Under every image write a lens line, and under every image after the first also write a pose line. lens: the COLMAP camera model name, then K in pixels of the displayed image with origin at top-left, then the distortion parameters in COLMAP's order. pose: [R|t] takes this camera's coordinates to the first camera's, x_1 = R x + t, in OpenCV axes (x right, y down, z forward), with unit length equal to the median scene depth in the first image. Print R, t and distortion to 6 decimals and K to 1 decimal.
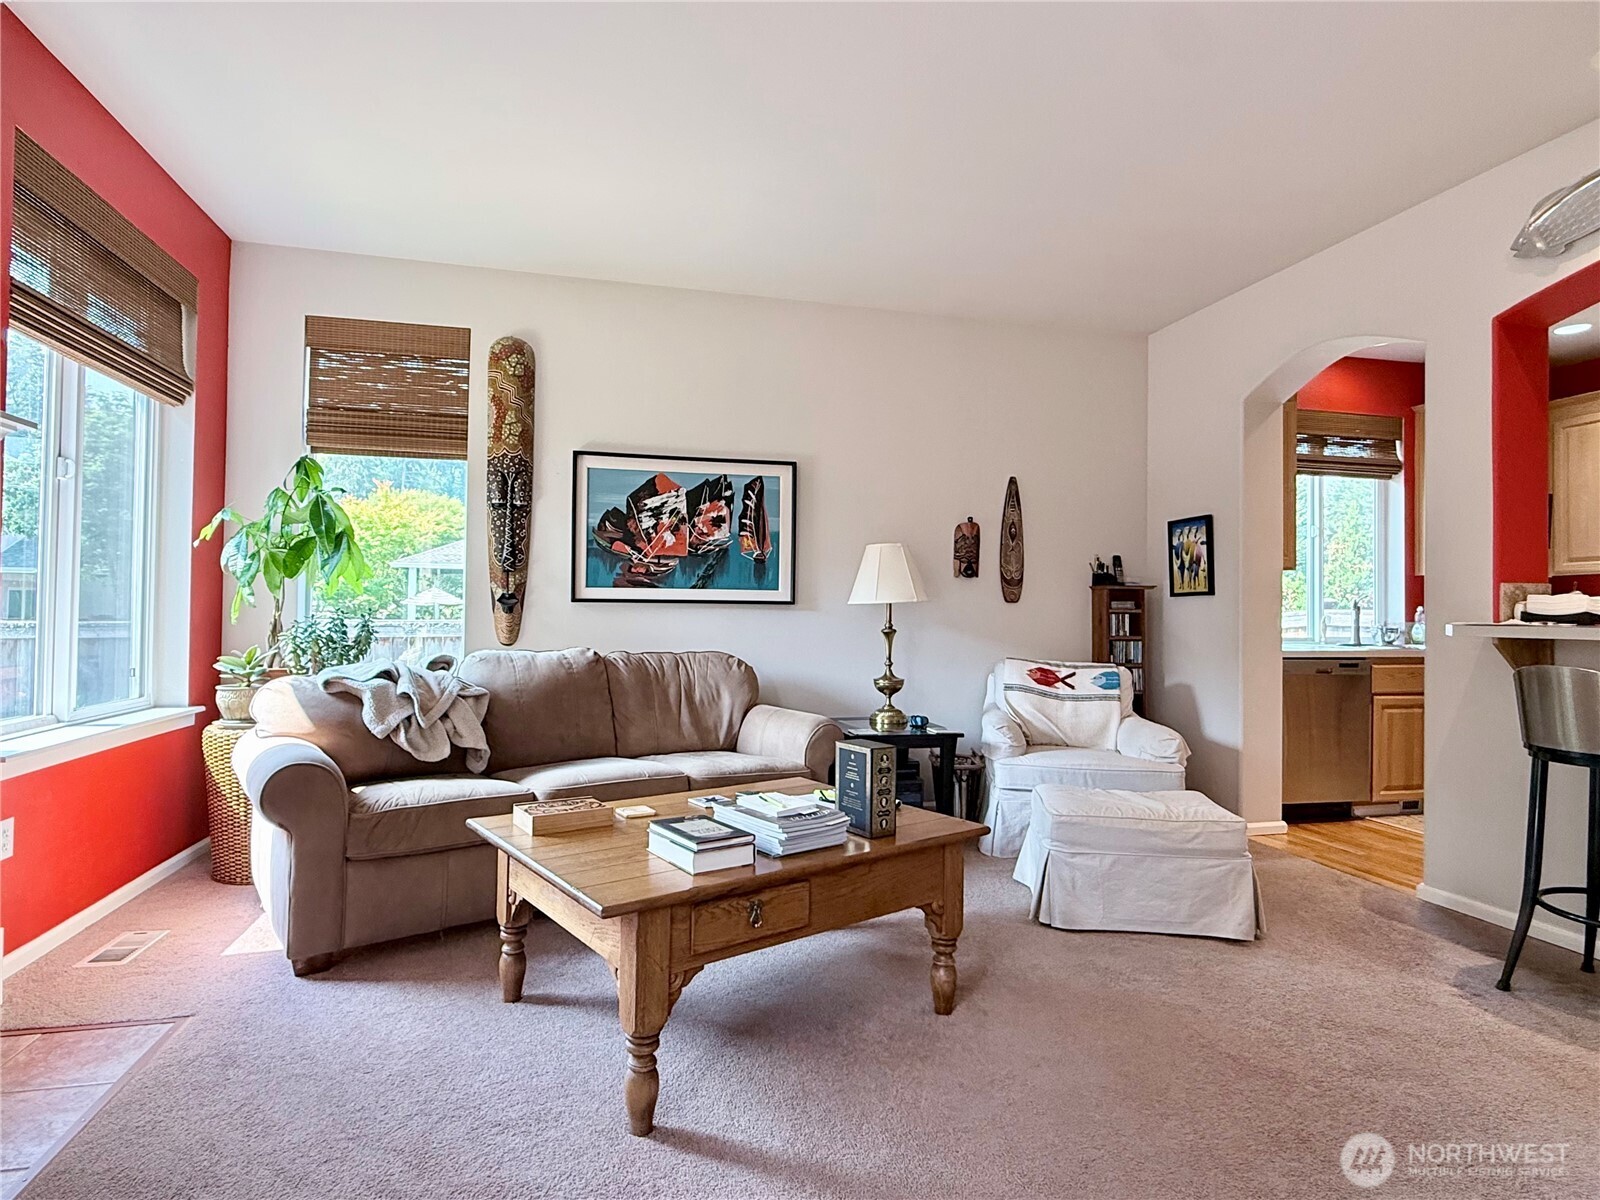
lens RADIAL K [[854.7, 0, 800.5], [0, 854.7, 600.9], [0, 0, 1]] dist [-0.000729, -0.000224]
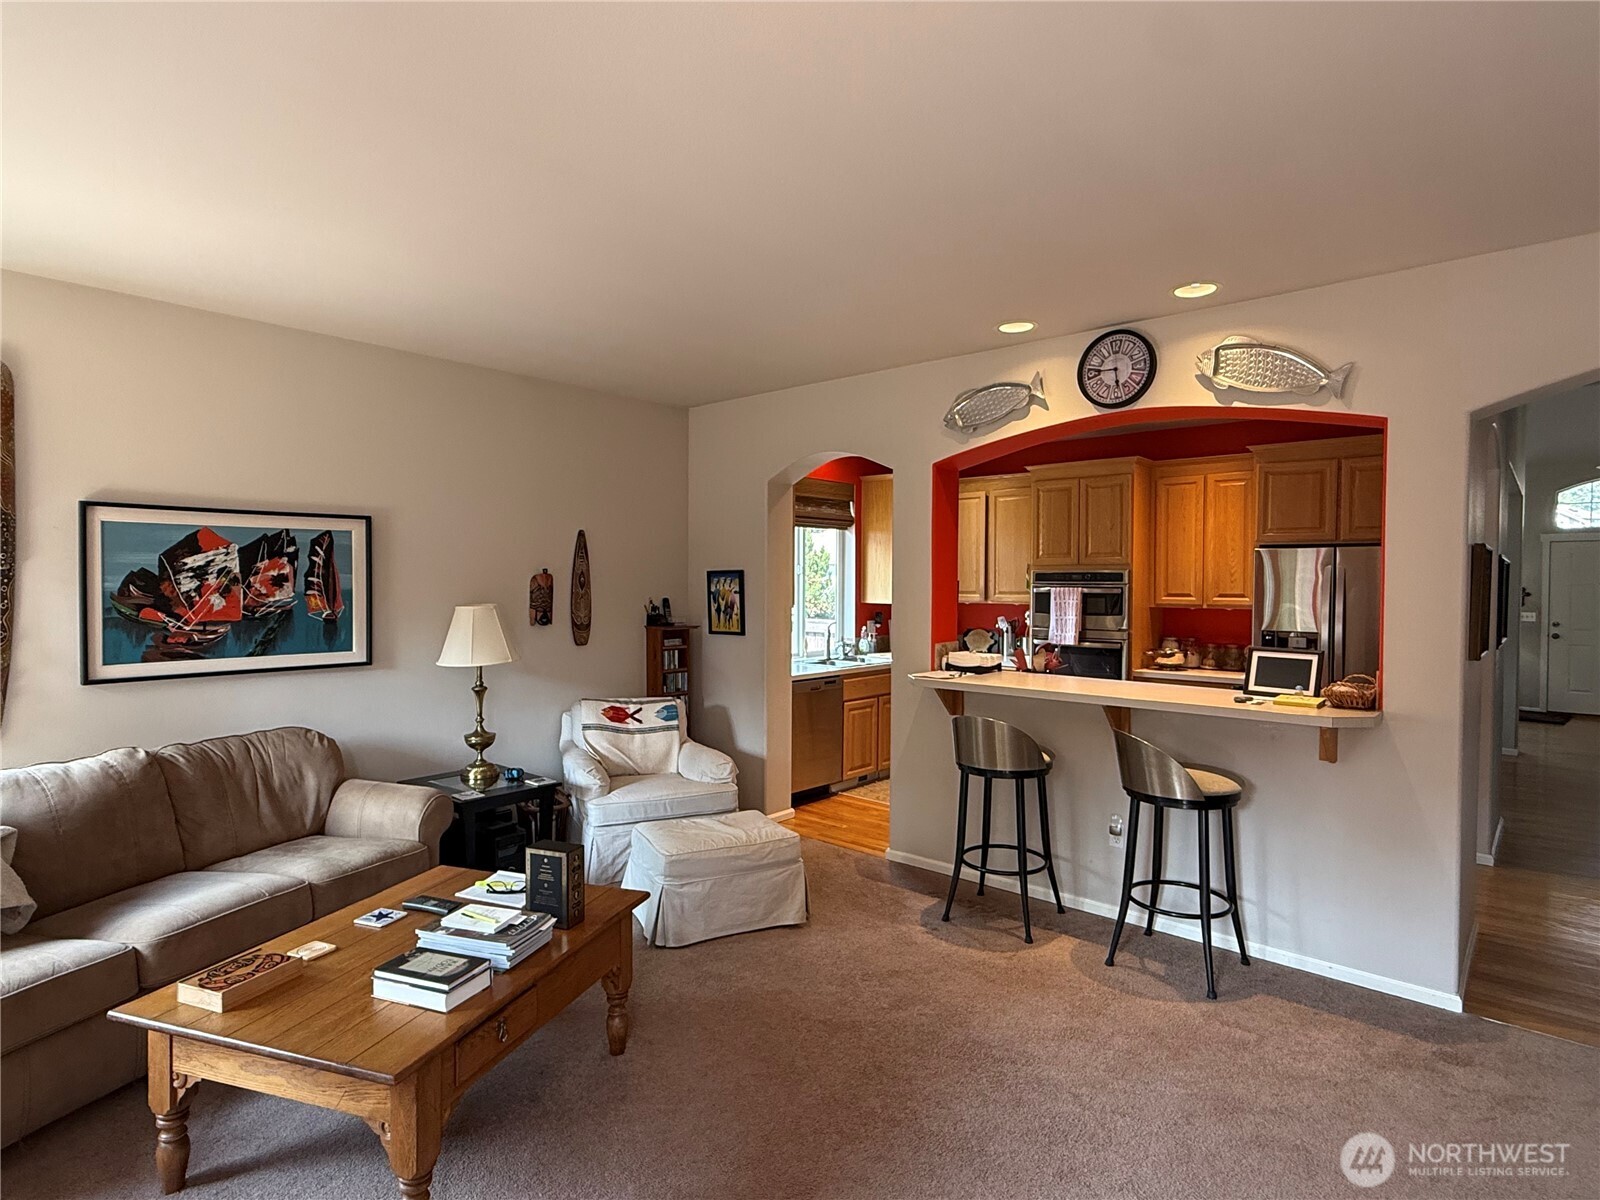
lens RADIAL K [[854.7, 0, 796.5], [0, 854.7, 597.3], [0, 0, 1]] dist [-0.000729, -0.000224]
pose [[0.823671, -0.019000, 0.566750, -0.163094], [-0.004017, 0.999218, 0.039337, -0.115940], [-0.567054, -0.034678, 0.822951, -0.064754]]
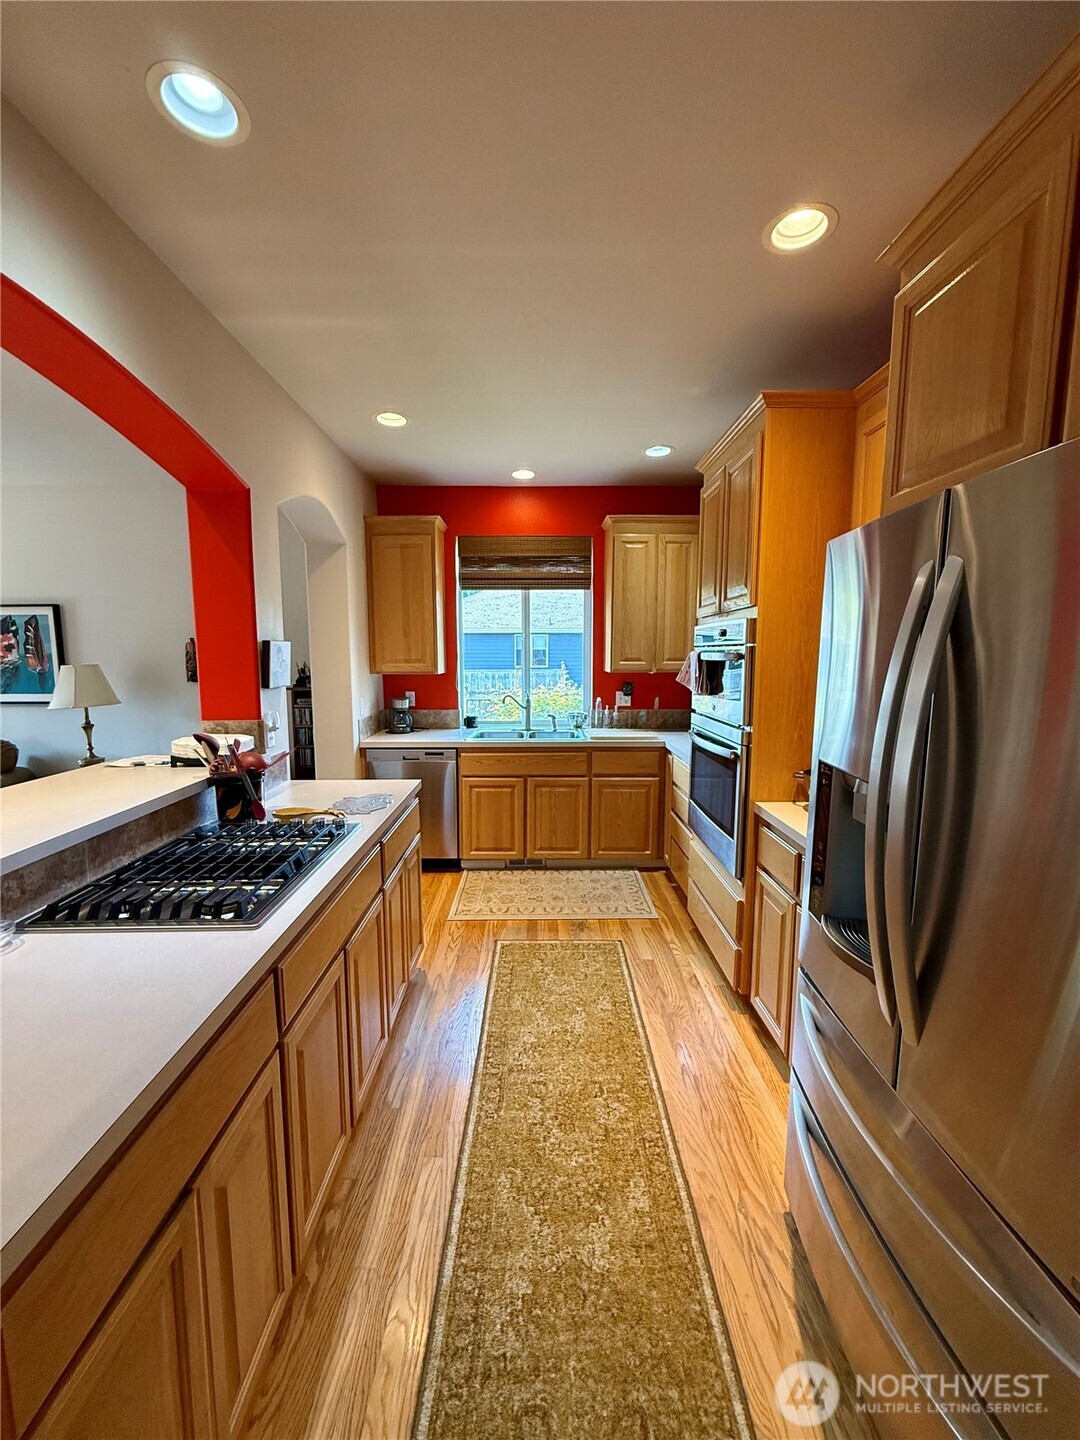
lens RADIAL K [[574.6, 0, 540.1], [0, 574.6, 724.1], [0, 0, 1]] dist [0.000204, 0.000177]
pose [[0.973363, 0.016182, -0.228697, 1.048521], [0.014722, 0.991037, 0.132777, -0.082636], [0.228796, -0.132607, 0.964400, 0.242954]]
